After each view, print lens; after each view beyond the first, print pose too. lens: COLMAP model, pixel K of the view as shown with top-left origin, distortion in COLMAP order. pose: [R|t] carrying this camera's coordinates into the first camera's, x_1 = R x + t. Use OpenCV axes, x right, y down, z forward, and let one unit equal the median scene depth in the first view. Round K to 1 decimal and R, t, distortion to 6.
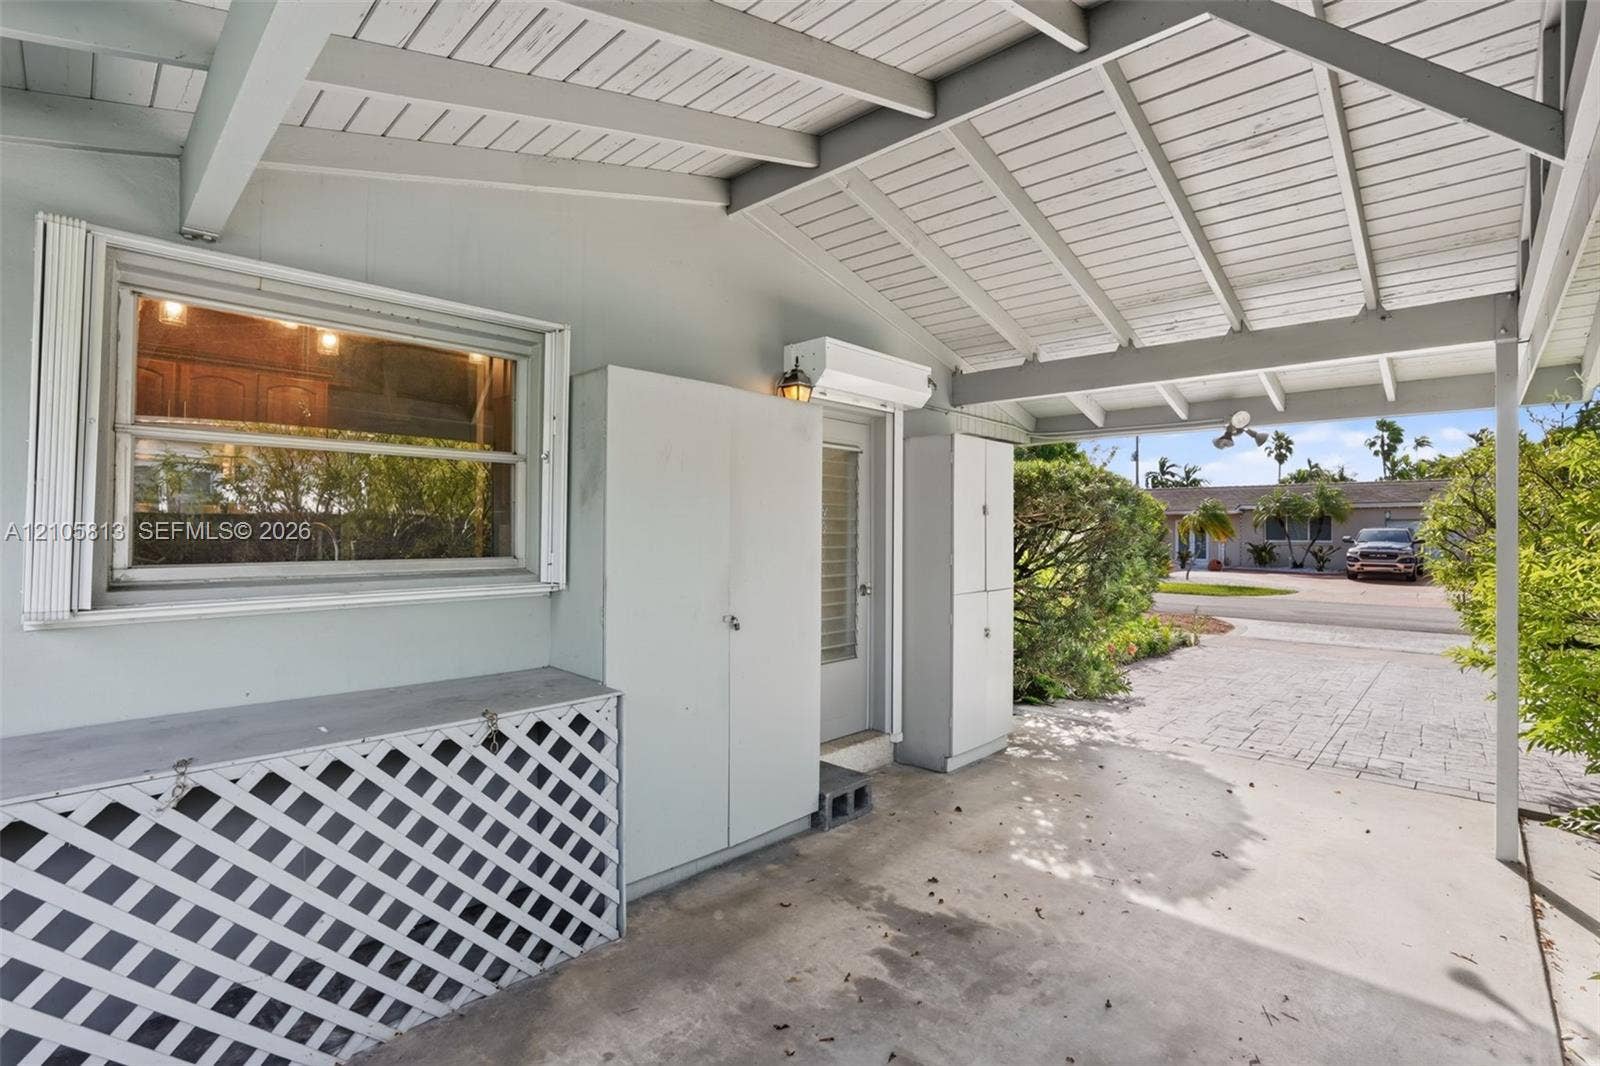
lens RADIAL K [[728.0, 0, 804.8], [0, 728.0, 532.2], [0, 0, 1]] dist [-0.013694, 0.000391]
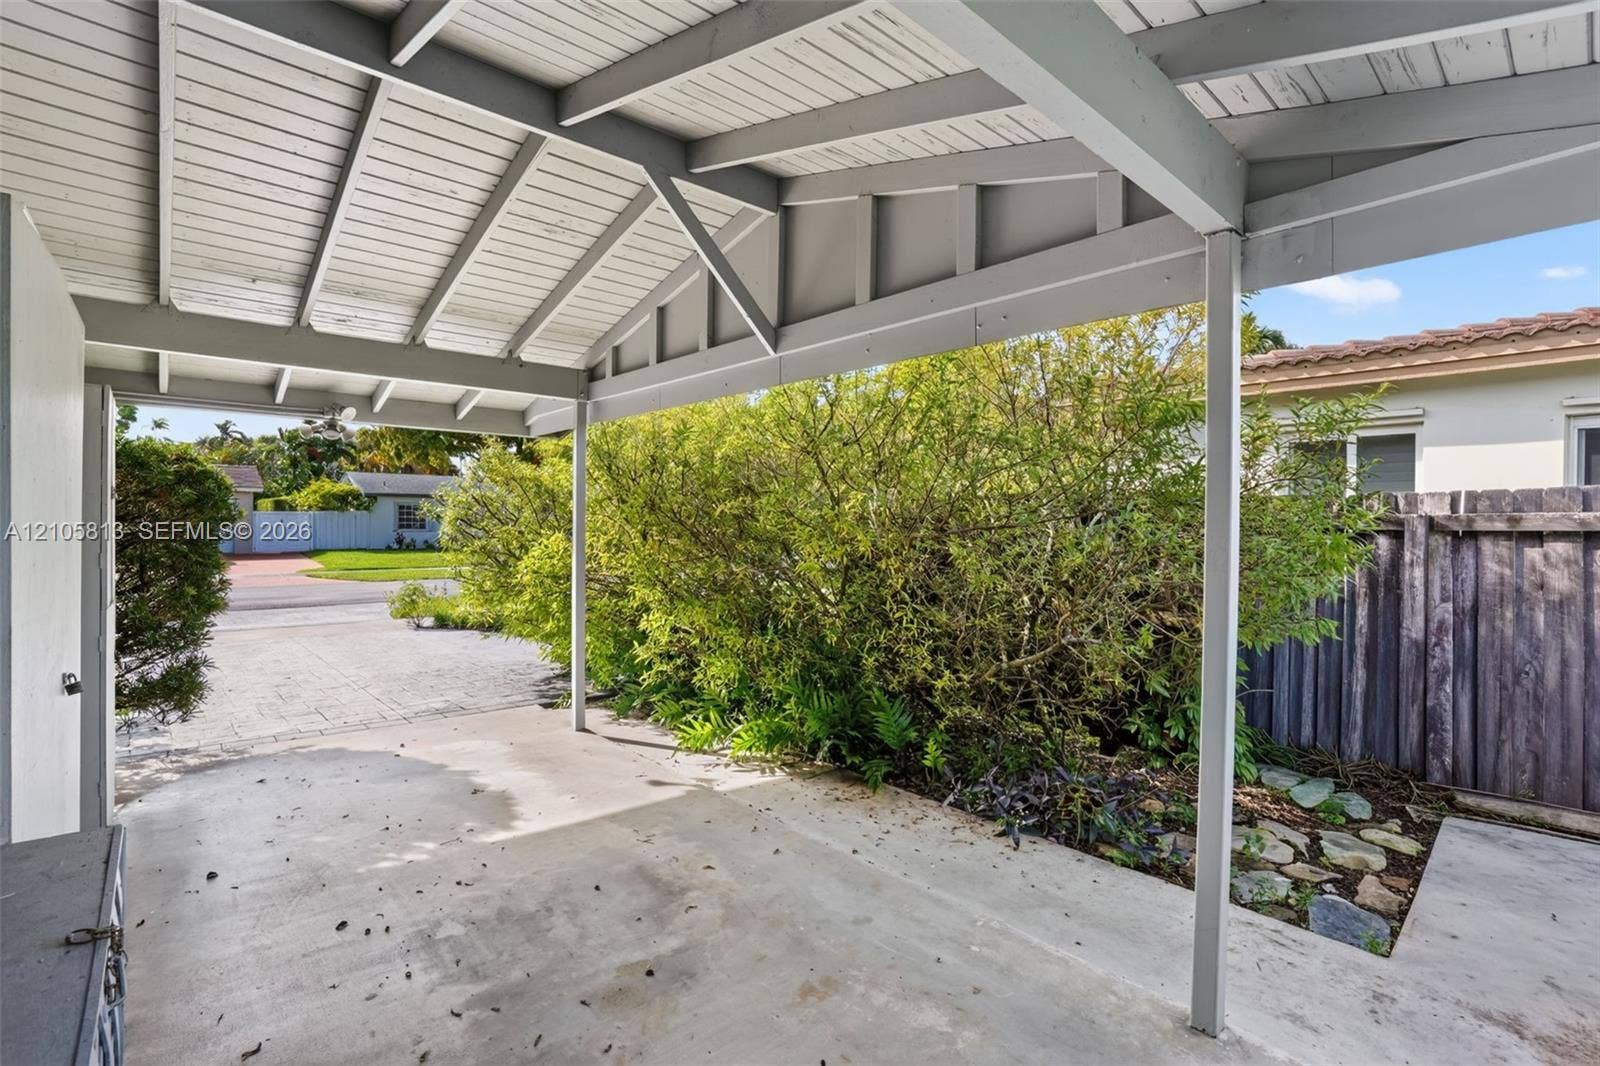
lens RADIAL K [[728.0, 0, 803.8], [0, 728.0, 526.4], [0, 0, 1]] dist [-0.013694, 0.000391]
pose [[0.114112, -0.006675, 0.993445, -0.563477], [-0.008420, 0.999935, 0.007685, -0.007521], [-0.993432, -0.009241, 0.114049, 0.331879]]
